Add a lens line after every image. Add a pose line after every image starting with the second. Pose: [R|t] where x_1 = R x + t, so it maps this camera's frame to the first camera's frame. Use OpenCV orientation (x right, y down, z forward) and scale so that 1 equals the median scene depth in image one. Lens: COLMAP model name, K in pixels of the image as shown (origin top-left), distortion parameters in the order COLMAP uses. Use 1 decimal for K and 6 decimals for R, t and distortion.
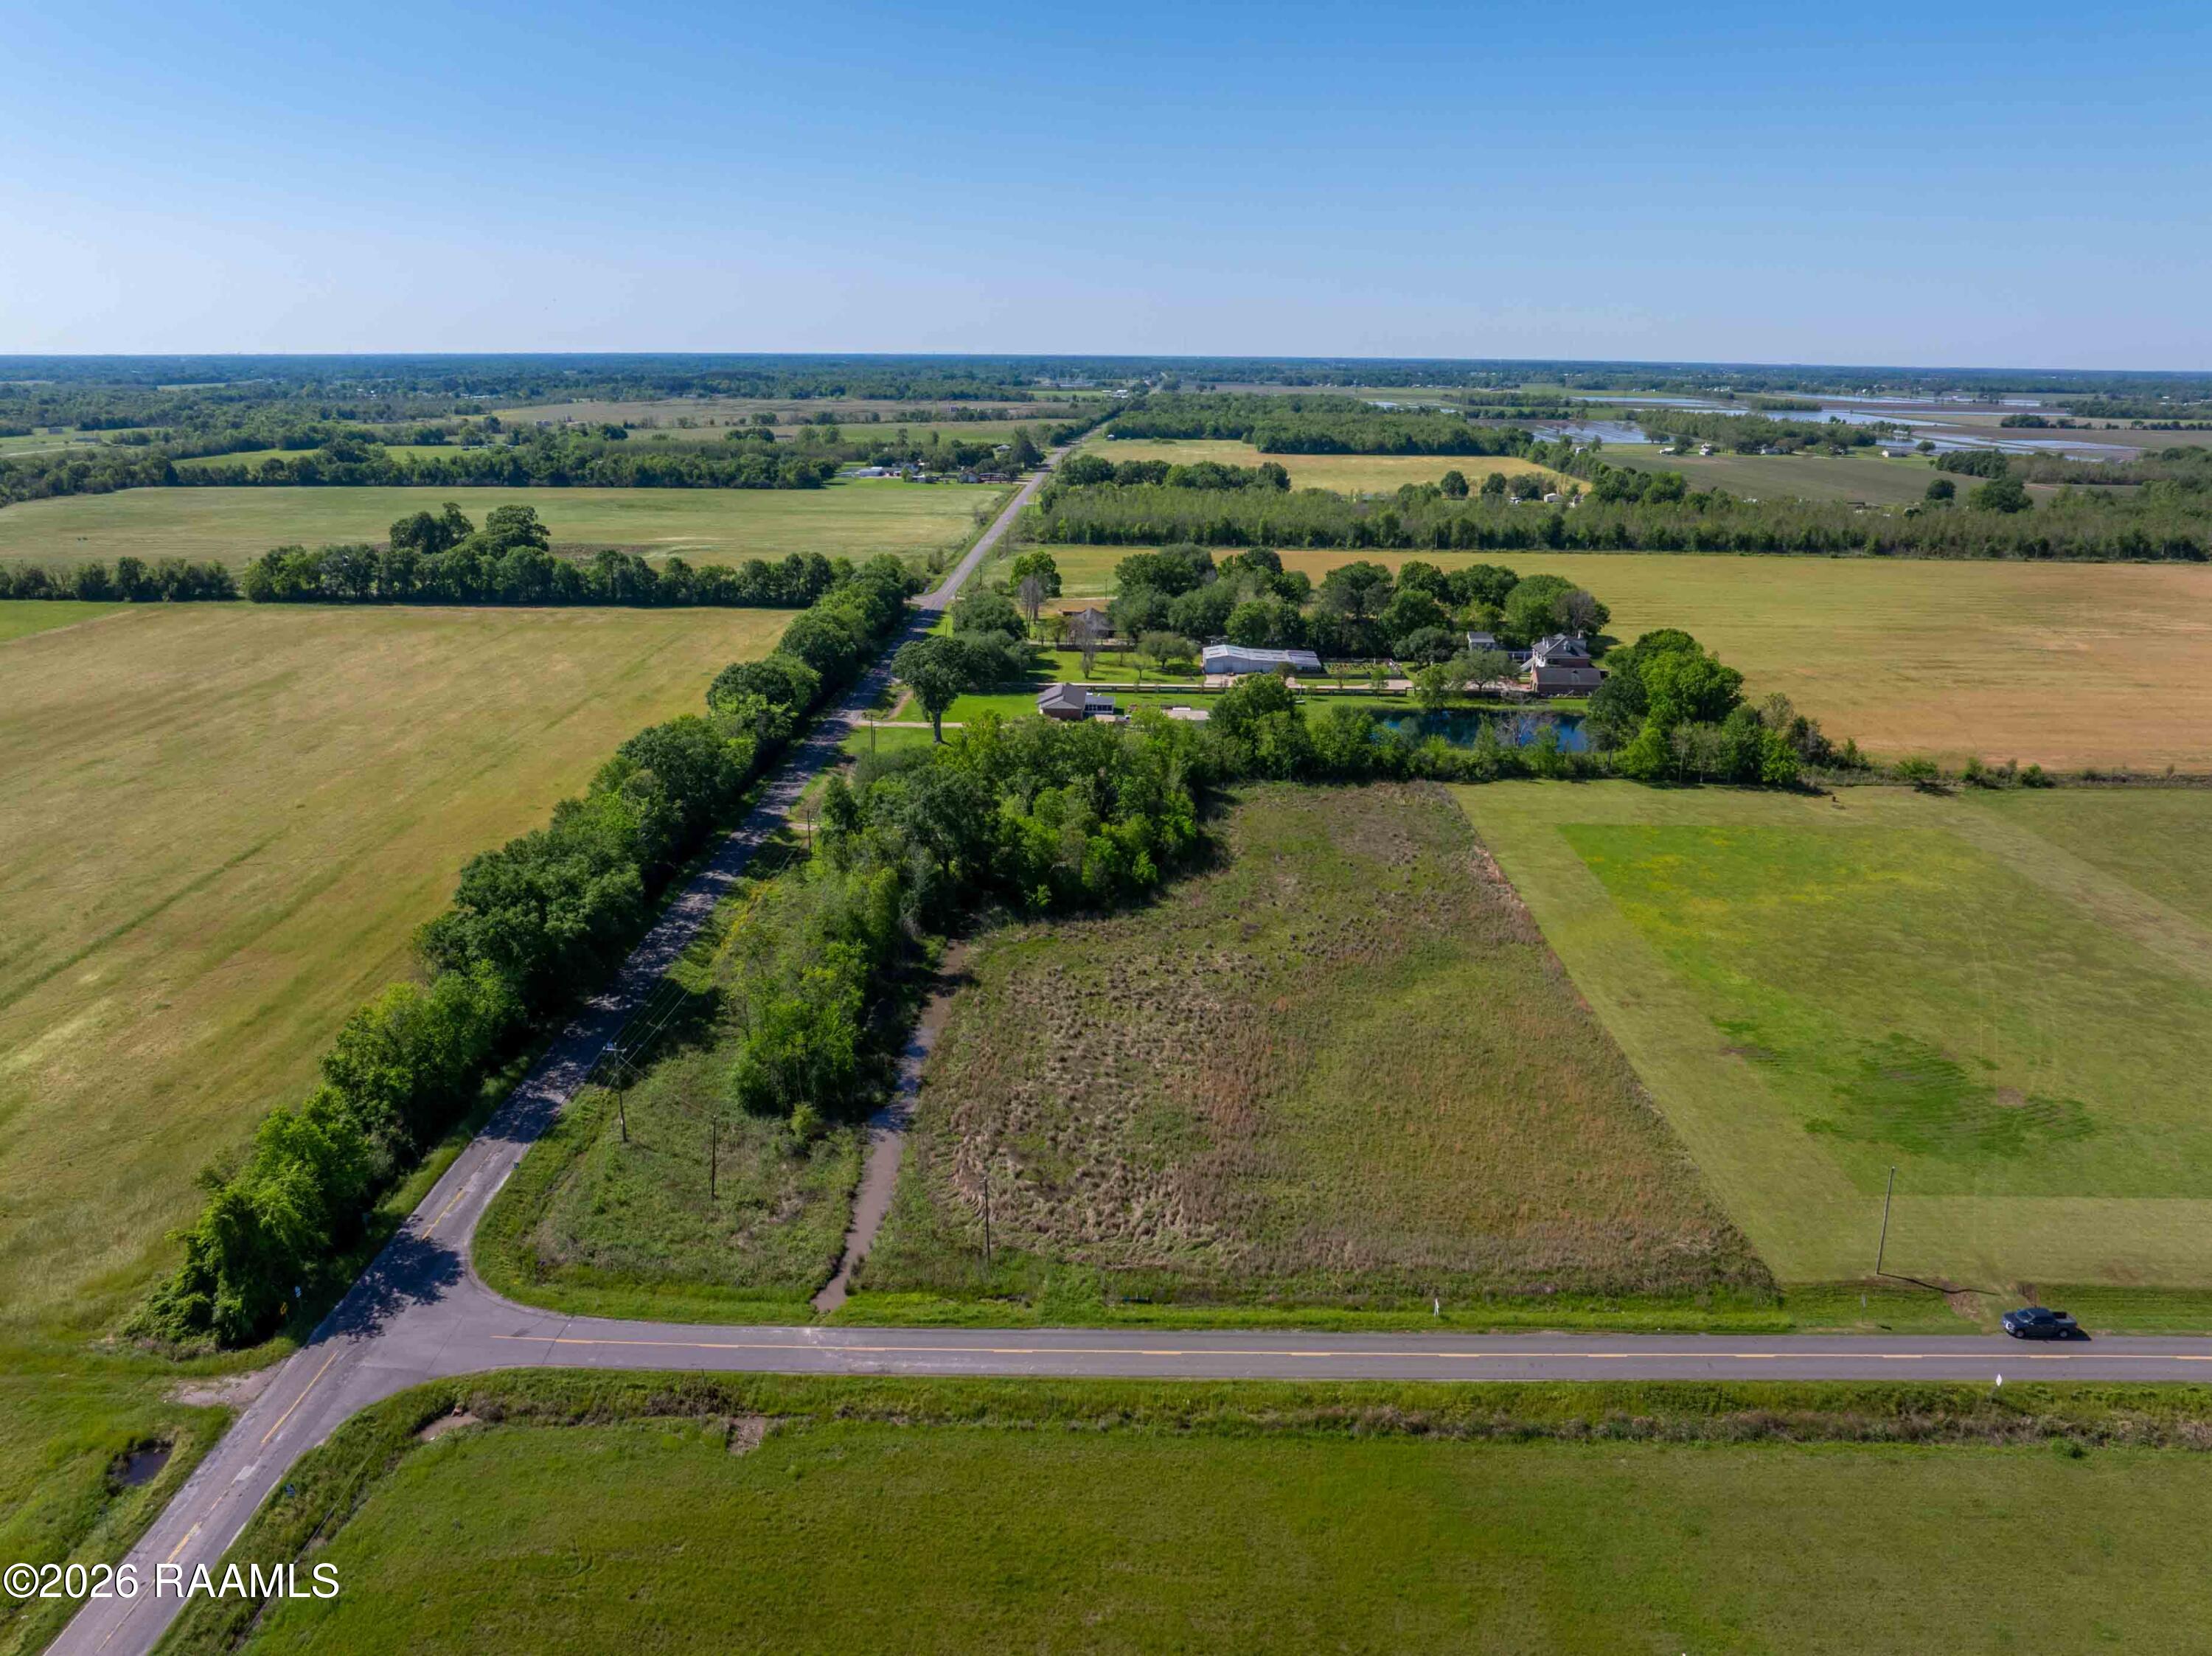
lens RADIAL K [[1557.6, 0, 1121.3], [0, 1557.6, 824.1], [0, 0, 1]] dist [-0.042933, 0.016077]
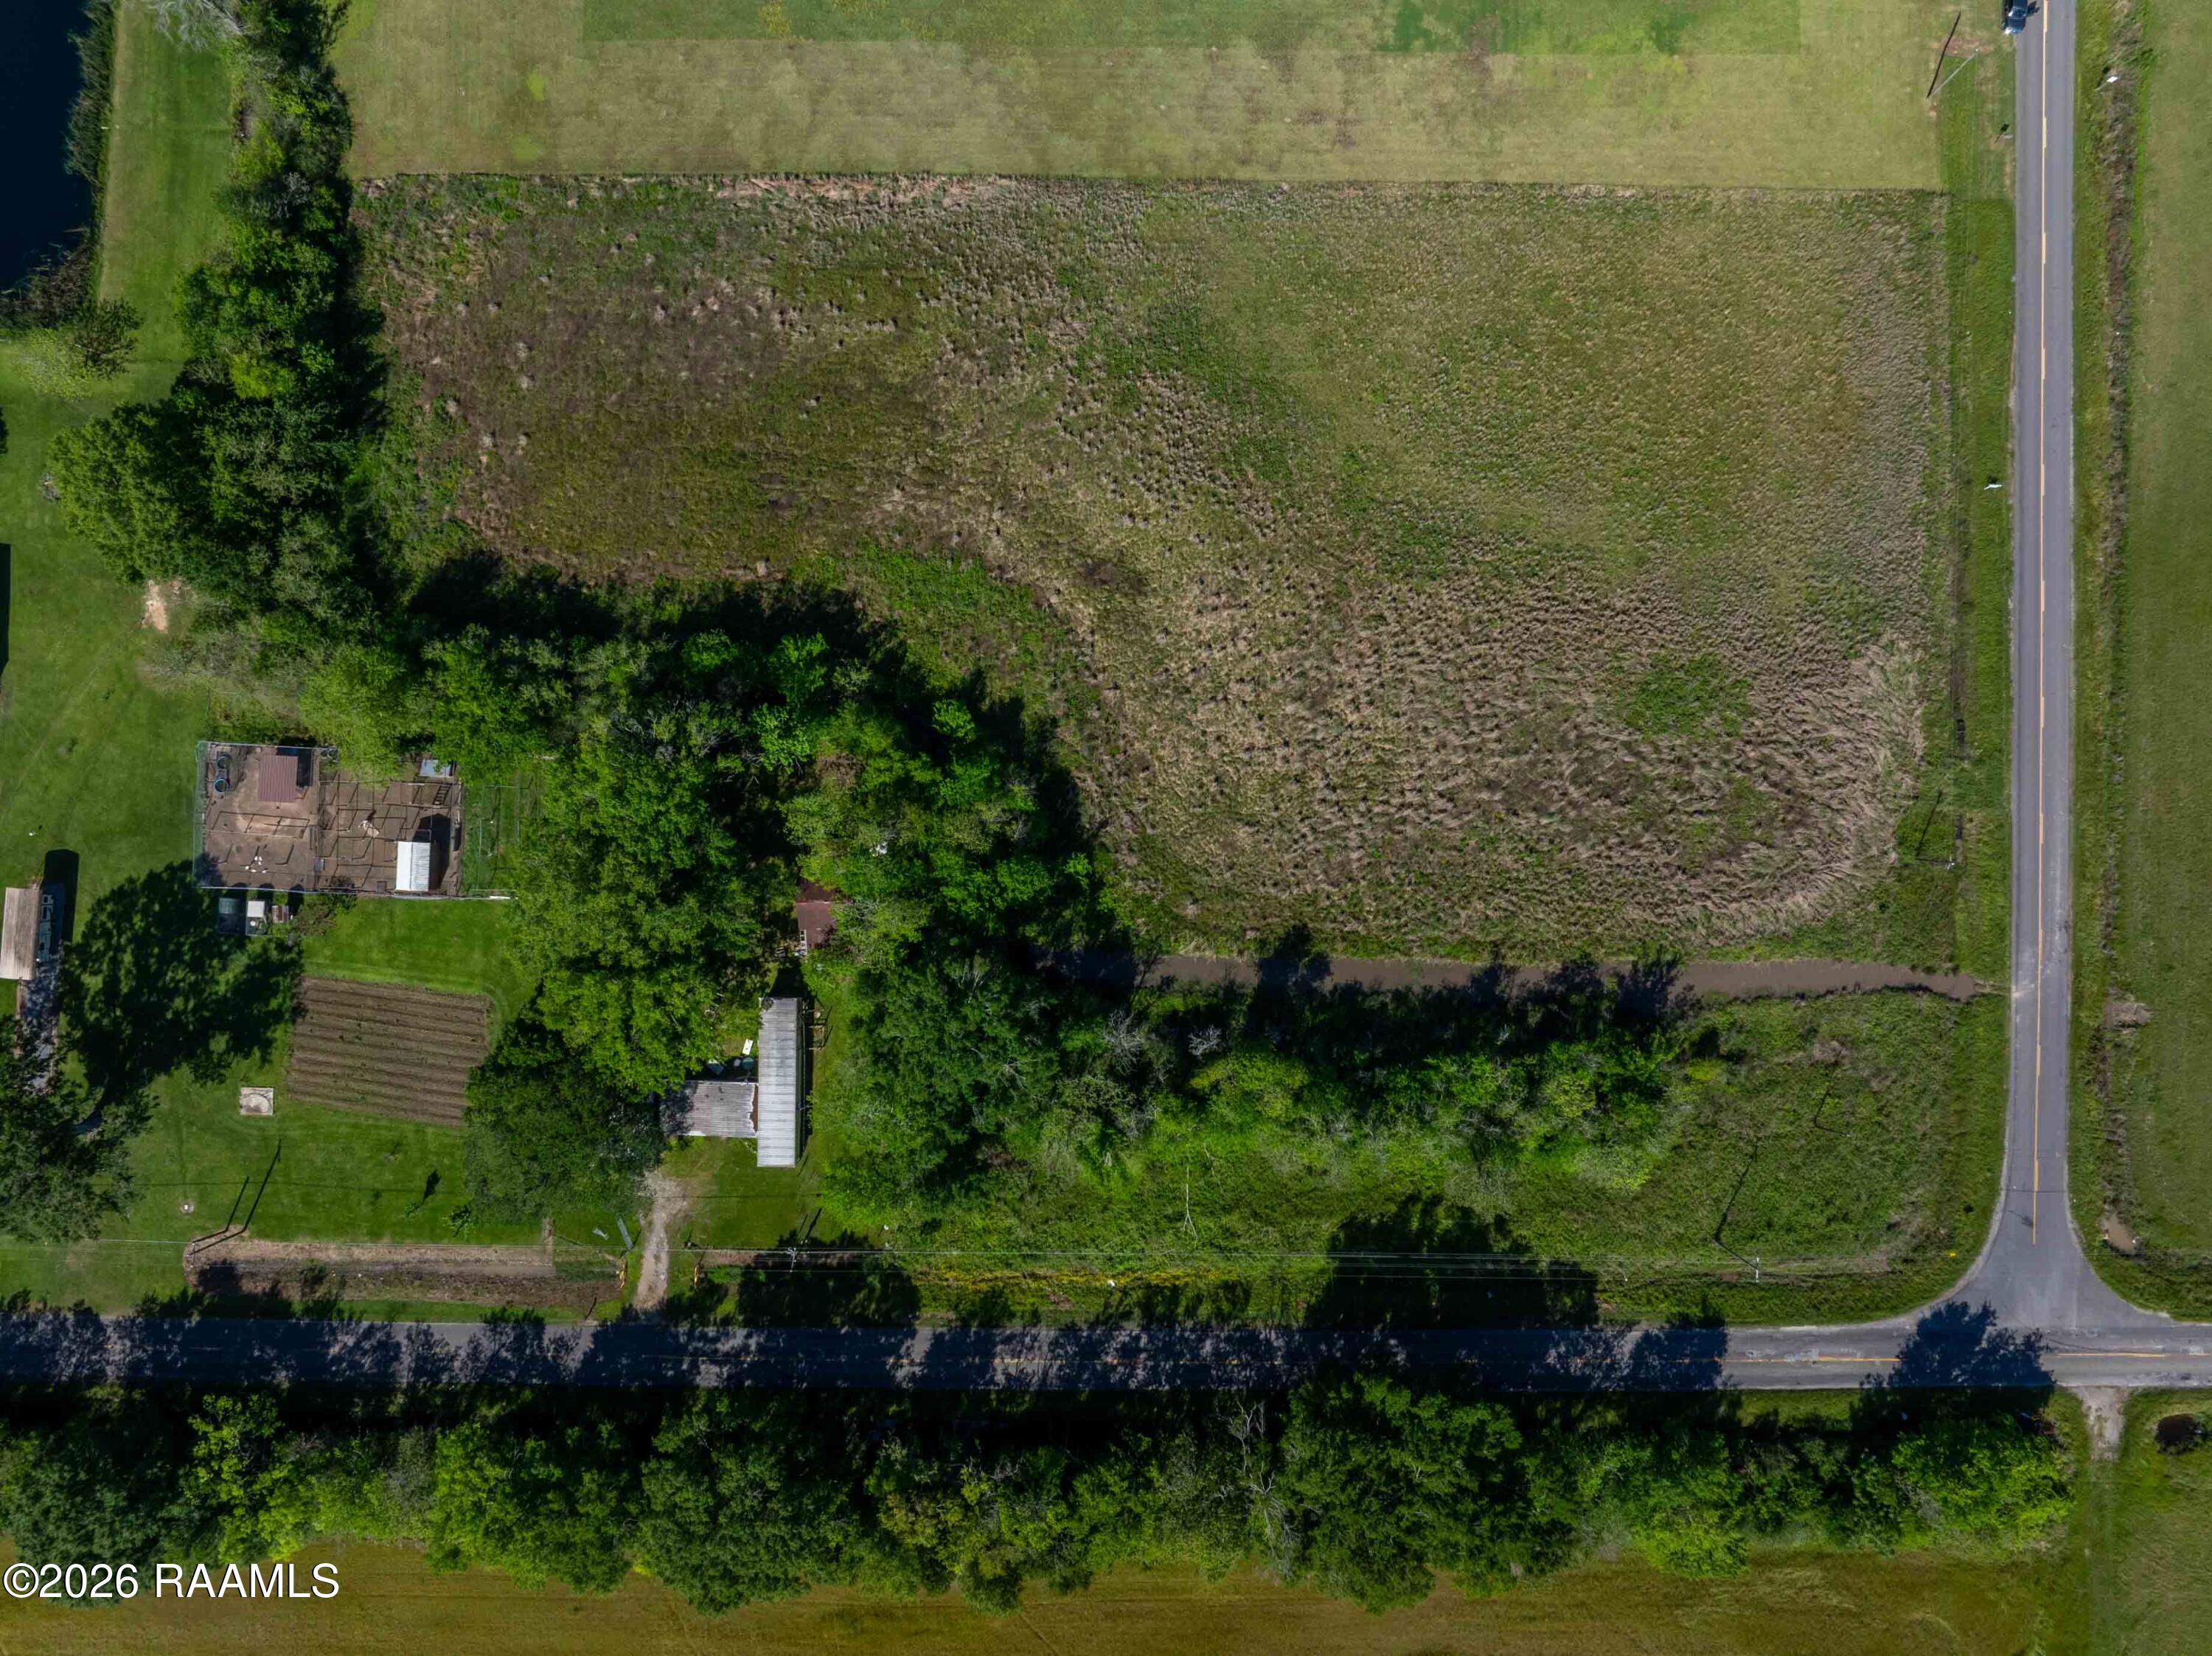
lens RADIAL K [[1557.6, 0, 1105.6], [0, 1557.6, 817.8], [0, 0, 1]] dist [-0.042933, 0.016077]
pose [[-0.011321, -0.999921, -0.005433, -0.028390], [0.295177, -0.008533, 0.955404, -0.675754], [-0.955375, 0.009212, 0.295251, 0.841645]]
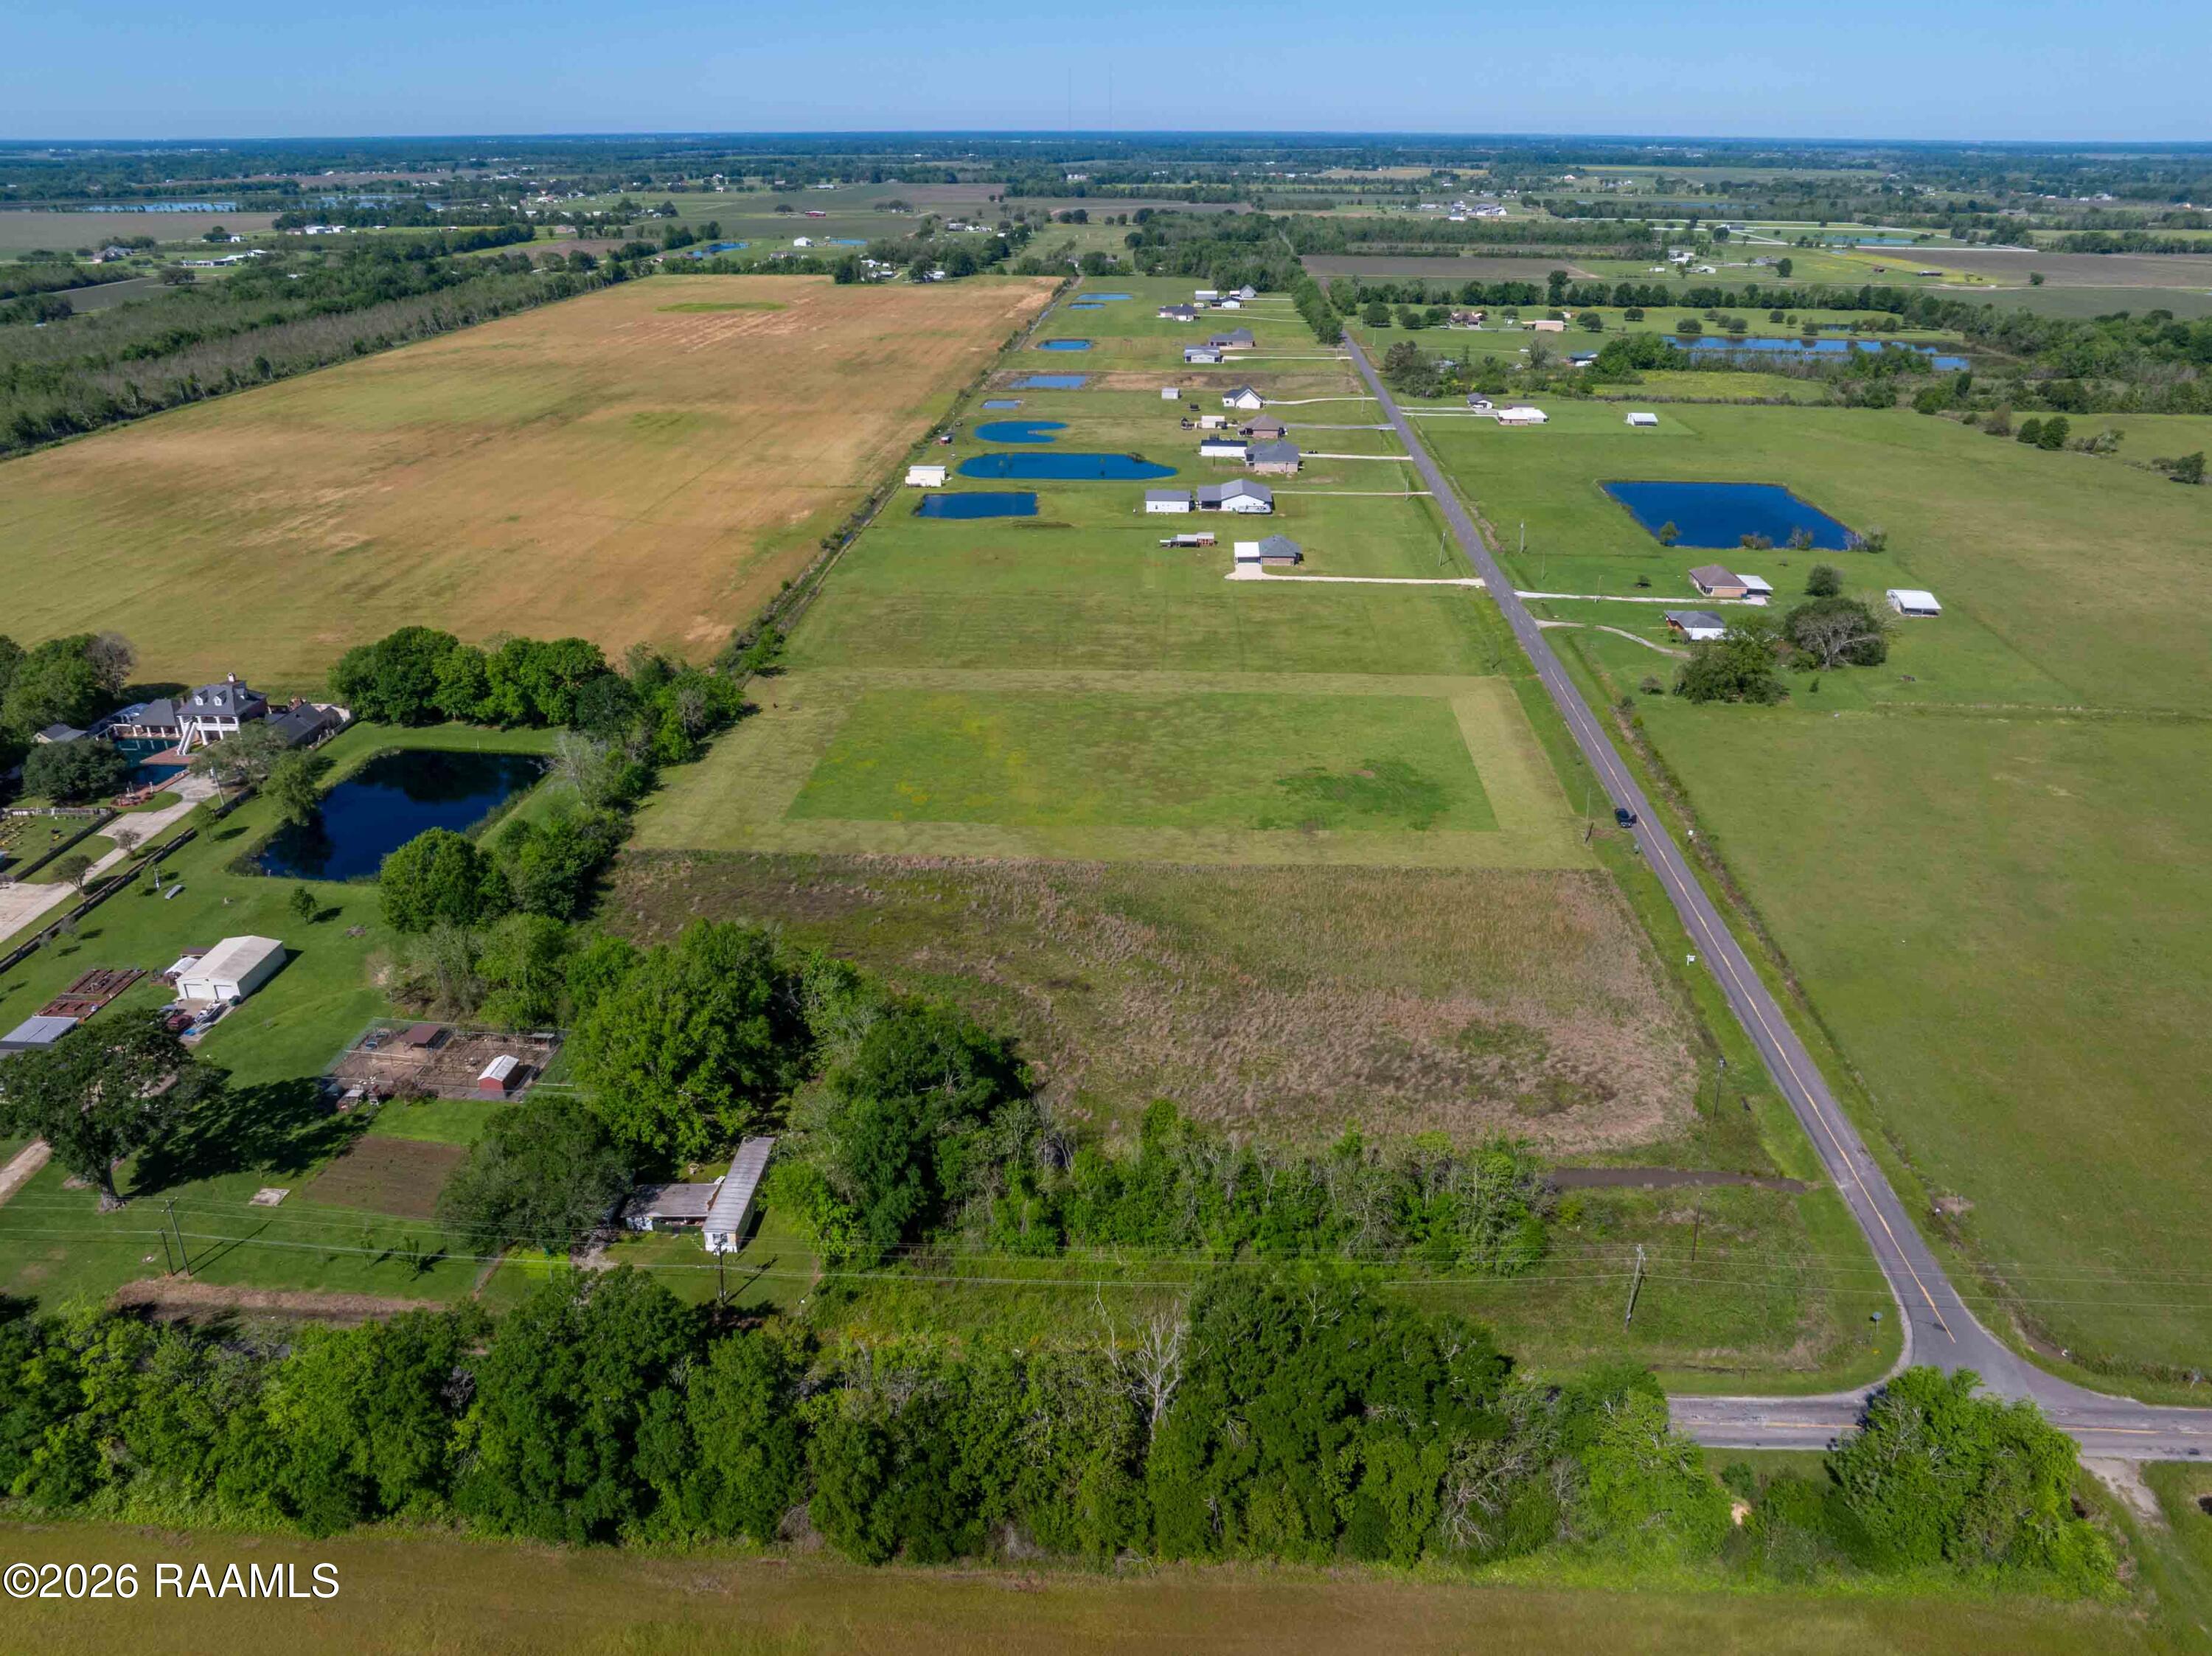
lens RADIAL K [[1557.6, 0, 1116.5], [0, 1557.6, 835.6], [0, 0, 1]] dist [-0.042933, 0.016077]
pose [[0.032442, -0.425040, 0.904593, -0.855474], [0.290578, 0.869986, 0.398358, -0.442763], [-0.956301, 0.249931, 0.151731, 0.844484]]
